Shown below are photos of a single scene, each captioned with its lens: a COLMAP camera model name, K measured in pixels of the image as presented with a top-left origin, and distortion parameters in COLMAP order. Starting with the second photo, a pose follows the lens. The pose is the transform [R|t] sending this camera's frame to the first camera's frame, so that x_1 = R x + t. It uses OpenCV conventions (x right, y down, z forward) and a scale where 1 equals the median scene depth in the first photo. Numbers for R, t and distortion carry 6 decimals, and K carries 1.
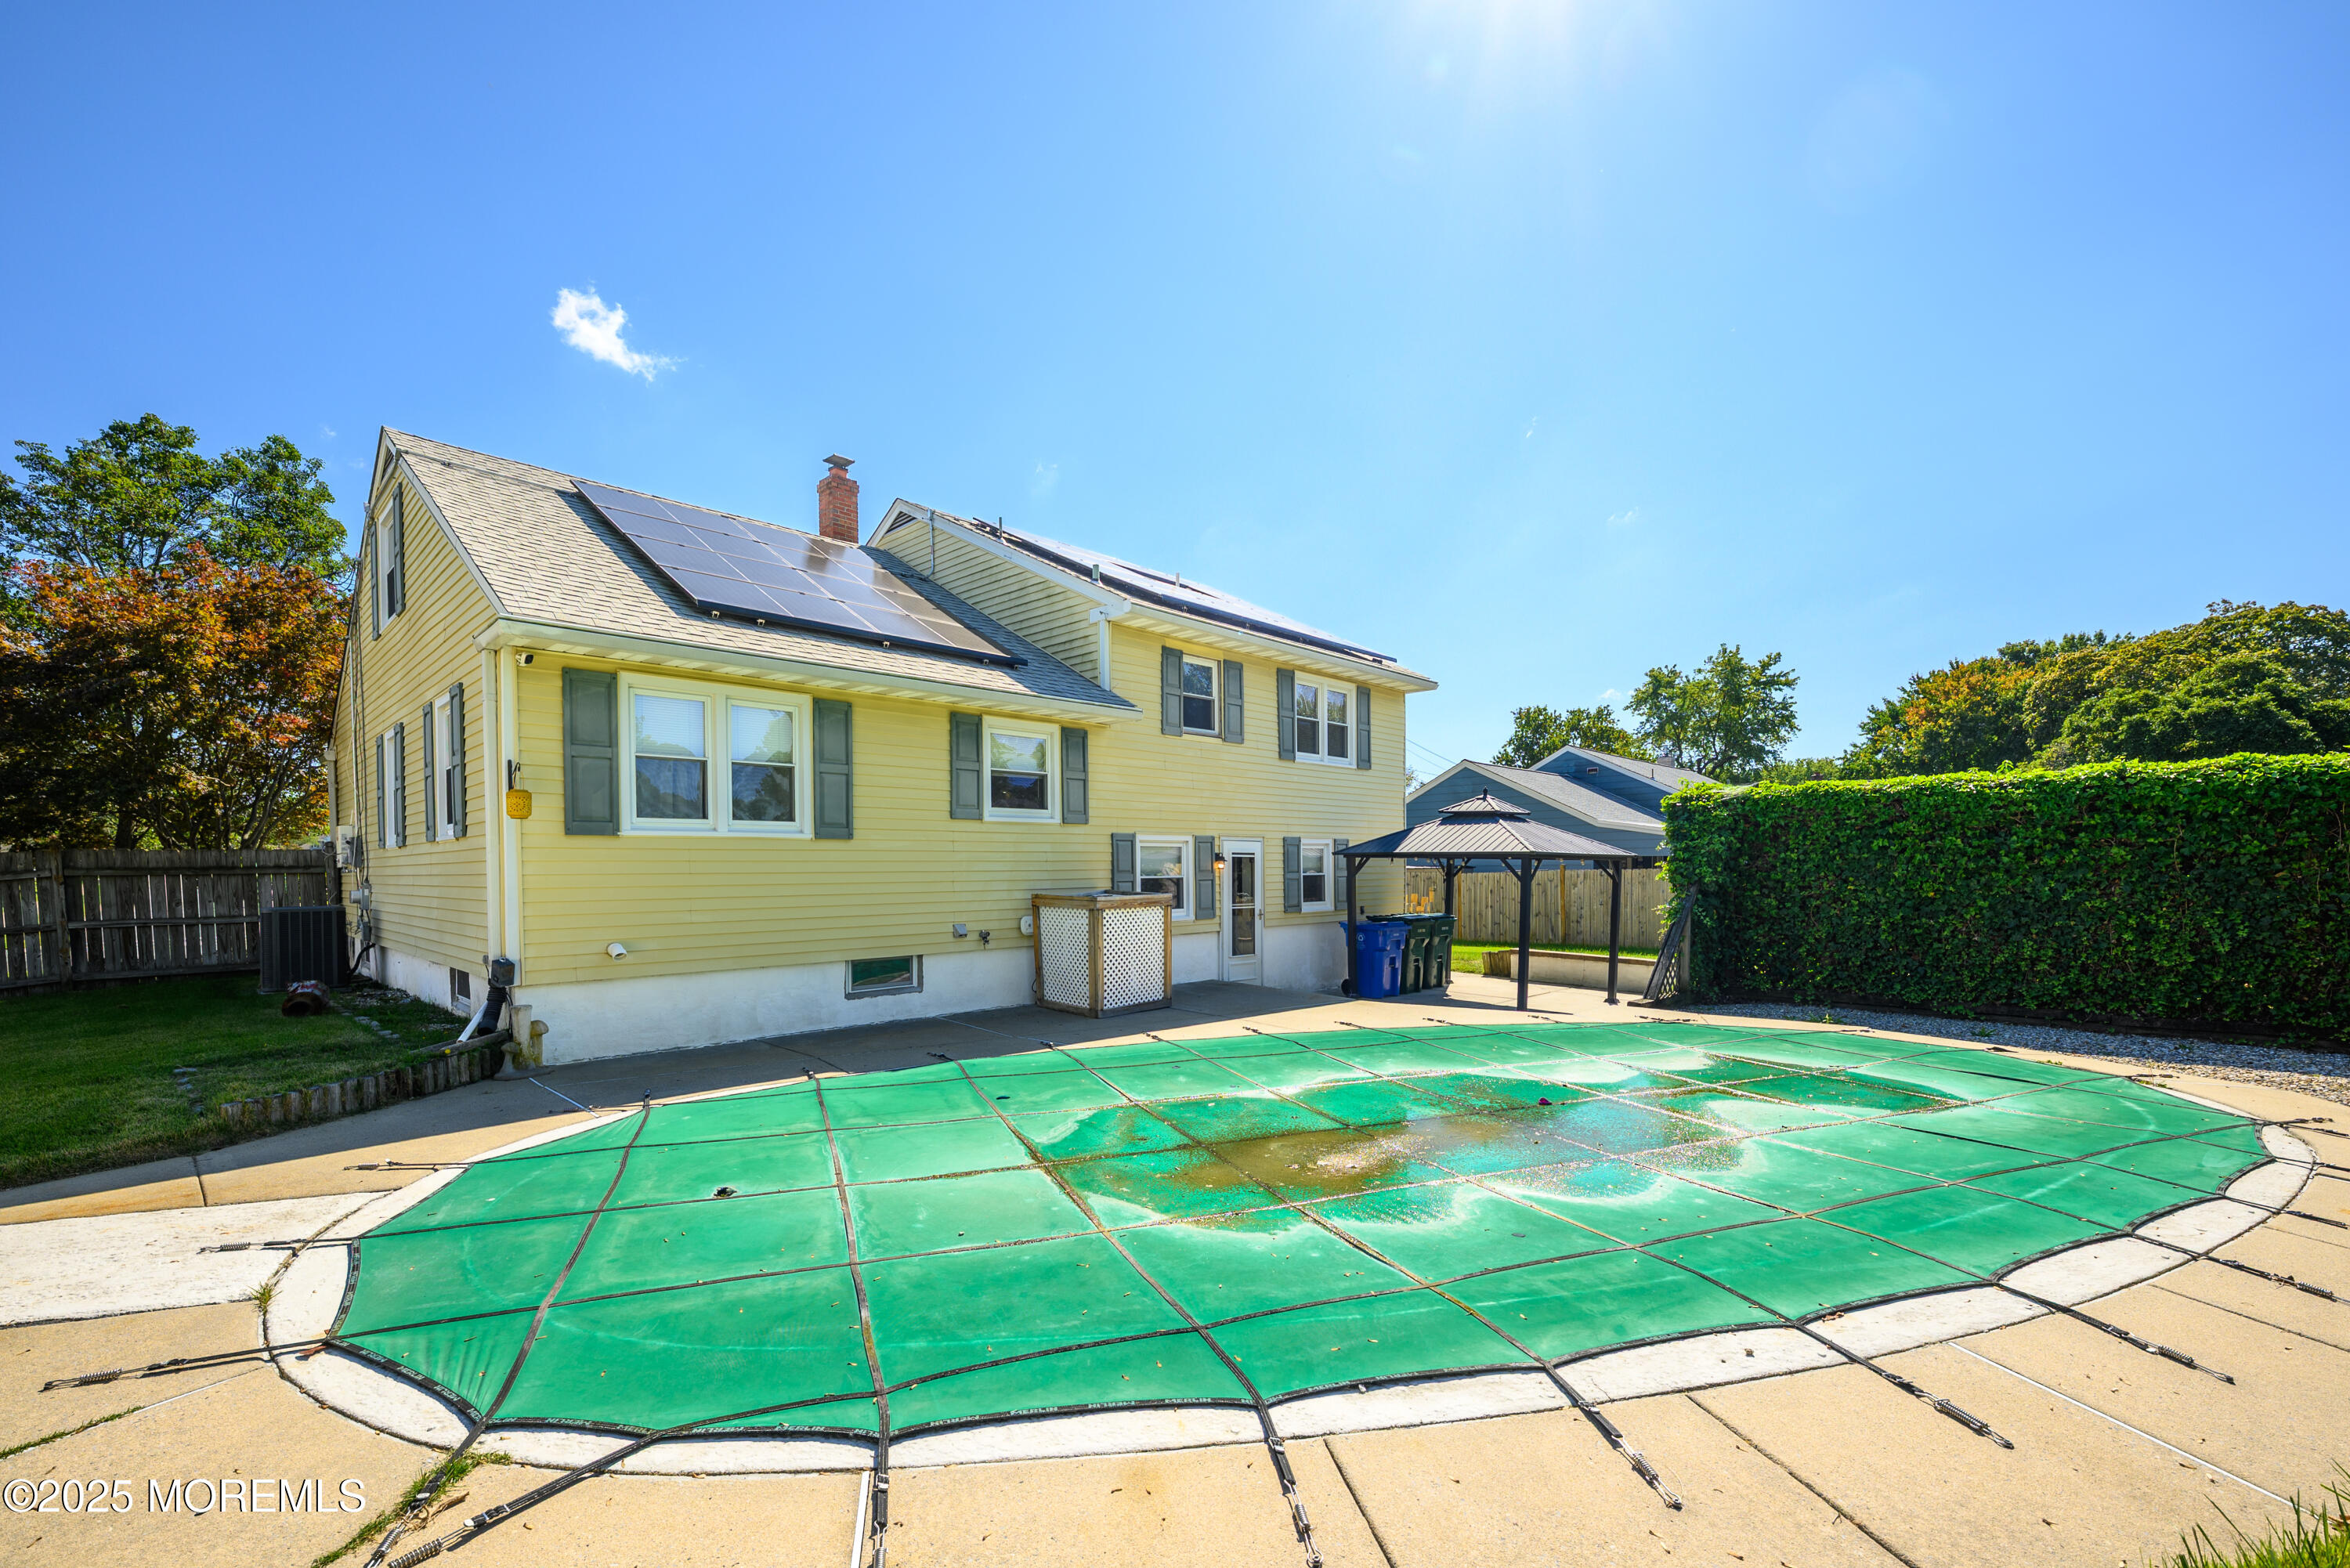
lens RADIAL K [[982.4, 0, 1169.8], [0, 982.4, 883.9], [0, 0, 1]] dist [0.000001, 0.000072]
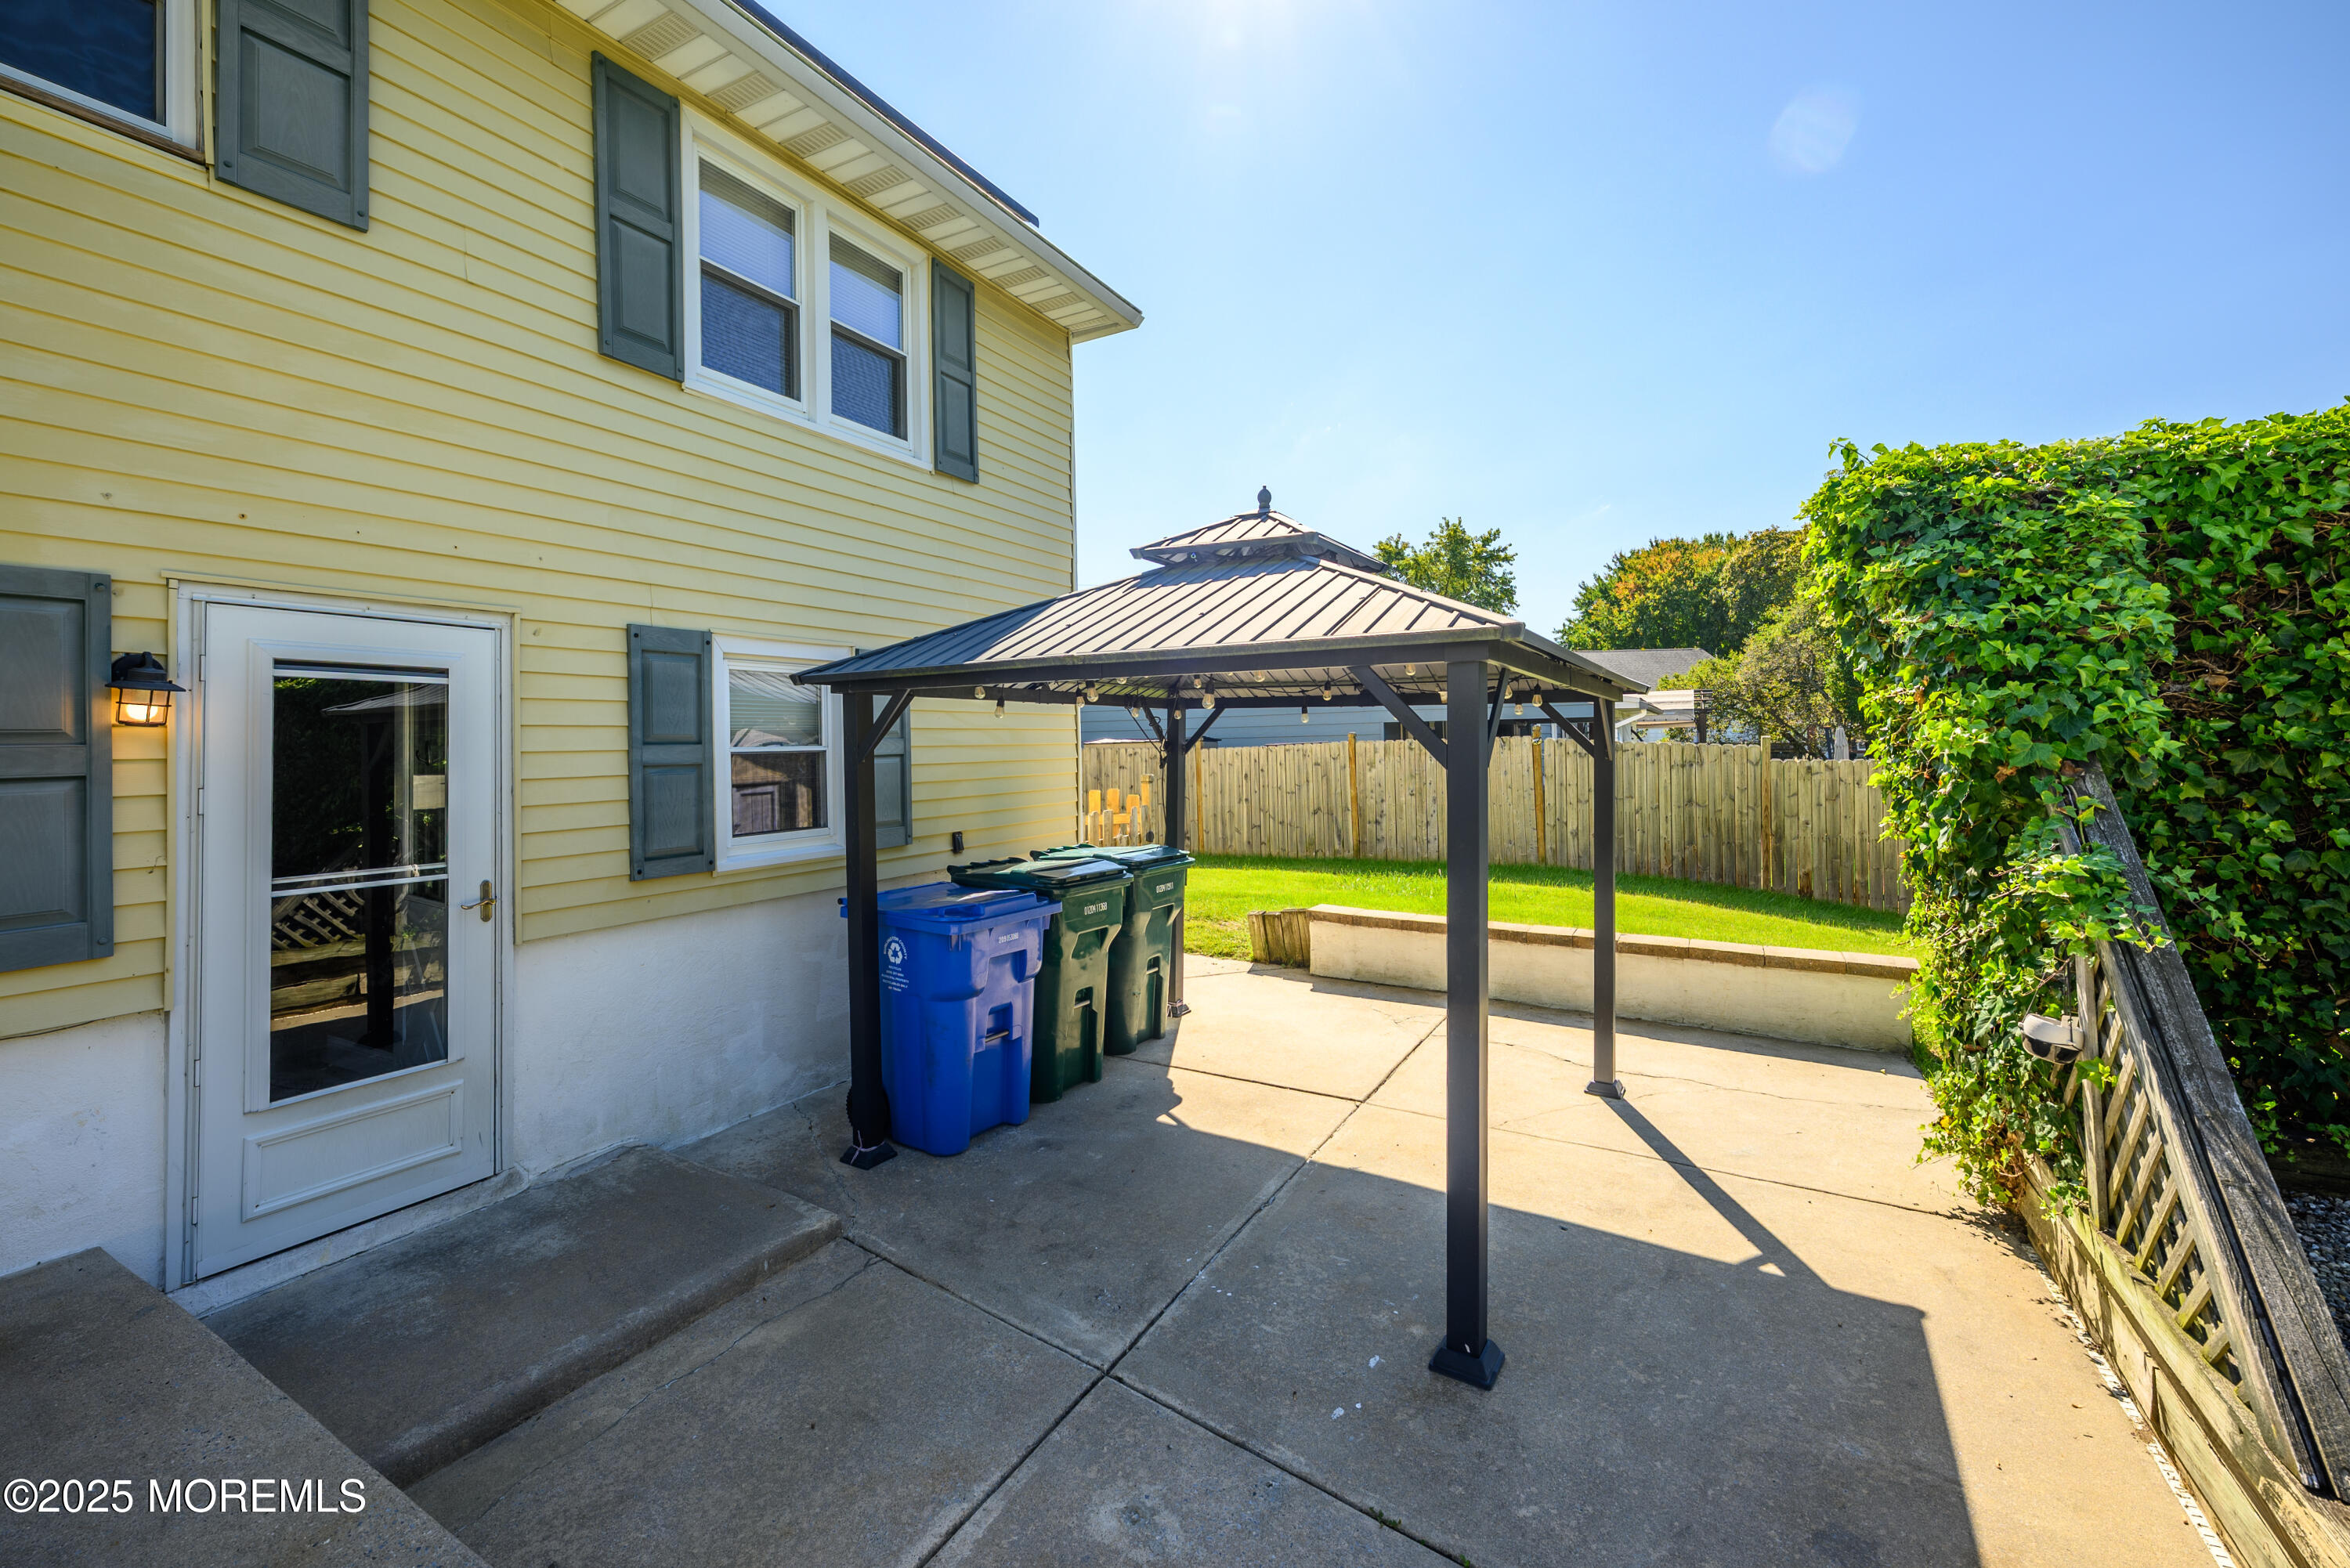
lens RADIAL K [[954.9, 0, 1167.4], [0, 954.9, 722.1], [0, 0, 1]] dist [-0.002469, -0.000212]
pose [[0.967423, -0.005301, 0.253108, 0.212256], [0.016582, 0.998961, -0.042458, -0.003683], [-0.252620, 0.045272, 0.966506, 0.722999]]
